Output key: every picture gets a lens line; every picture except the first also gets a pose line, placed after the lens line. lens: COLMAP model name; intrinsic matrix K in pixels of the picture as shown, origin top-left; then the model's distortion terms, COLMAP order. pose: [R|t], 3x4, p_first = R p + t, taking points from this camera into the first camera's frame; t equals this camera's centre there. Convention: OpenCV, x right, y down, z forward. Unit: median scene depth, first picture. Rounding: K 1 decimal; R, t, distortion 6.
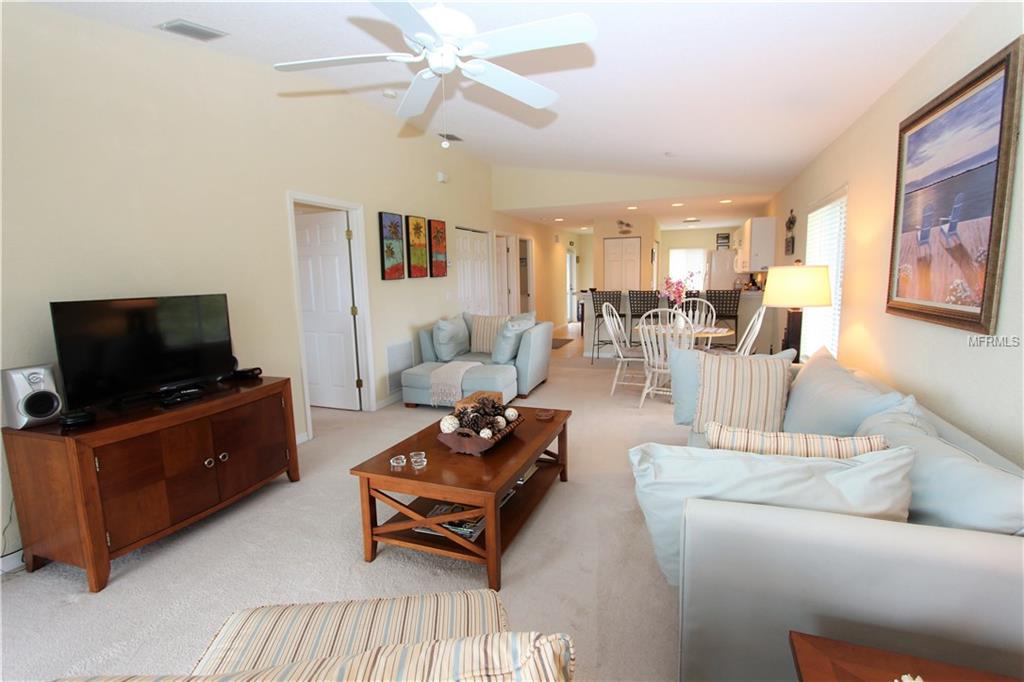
lens RADIAL K [[472.7, 0, 514.4], [0, 472.7, 336.6], [0, 0, 1]] dist [-0.022697, 0.000578]
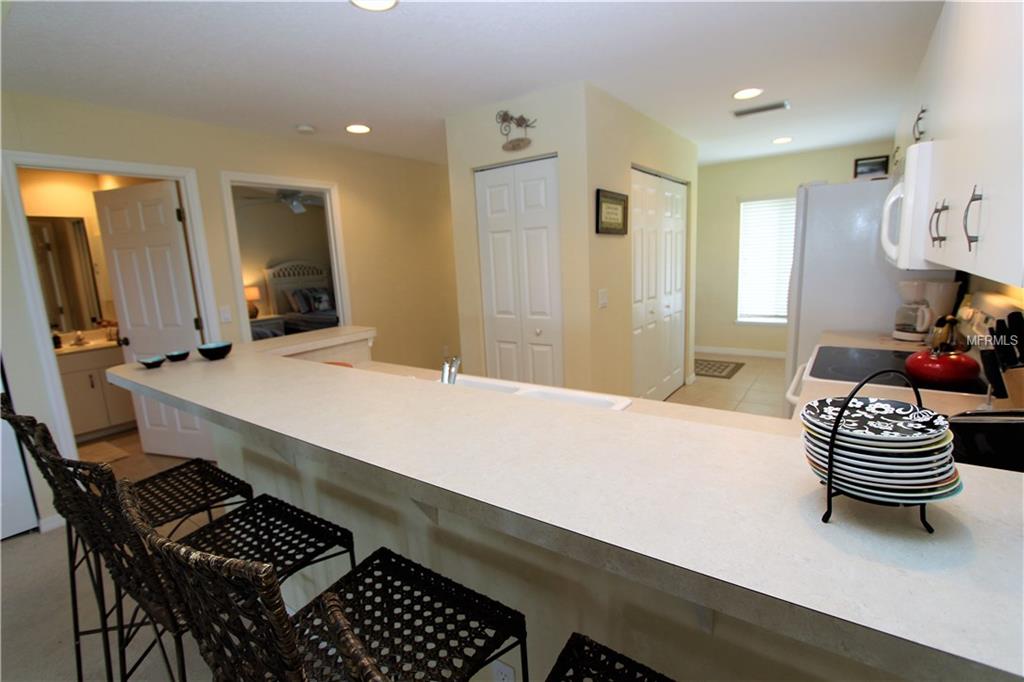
lens RADIAL K [[472.7, 0, 514.4], [0, 472.7, 336.6], [0, 0, 1]] dist [-0.022697, 0.000578]
pose [[0.966165, 0.022453, -0.256947, 0.322331], [-0.010228, 0.998755, 0.048815, -0.101839], [0.257723, -0.044535, 0.965192, 0.671015]]
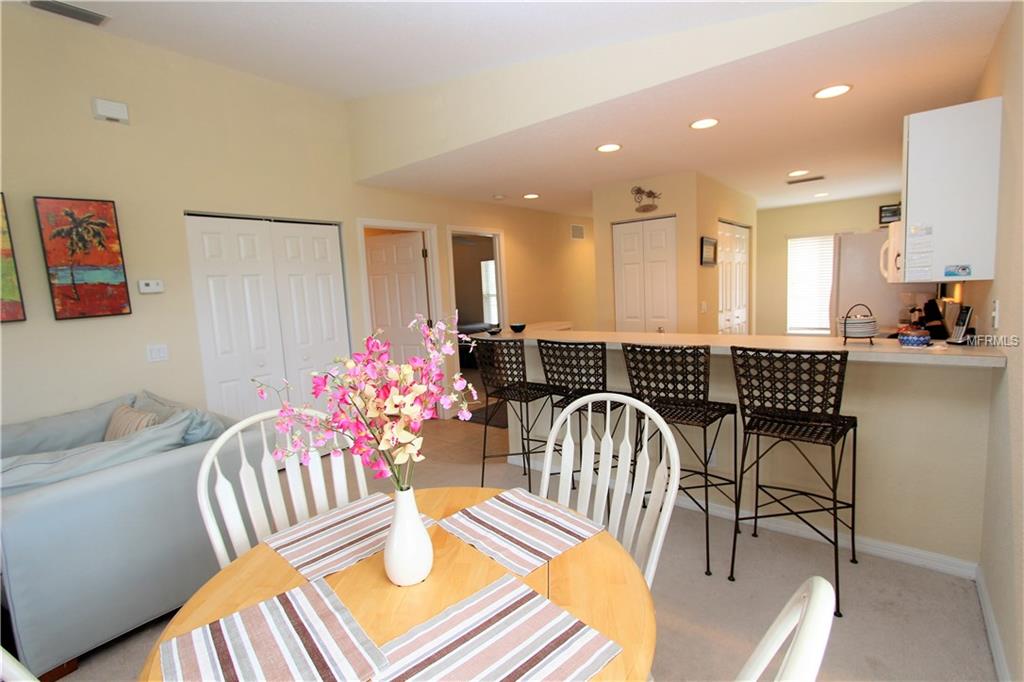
lens RADIAL K [[472.7, 0, 514.4], [0, 472.7, 336.6], [0, 0, 1]] dist [-0.022697, 0.000578]
pose [[0.947850, 0.011245, -0.318517, 0.263960], [-0.015504, 0.999821, -0.010839, -0.072279], [0.318338, 0.015212, 0.947855, 0.462700]]
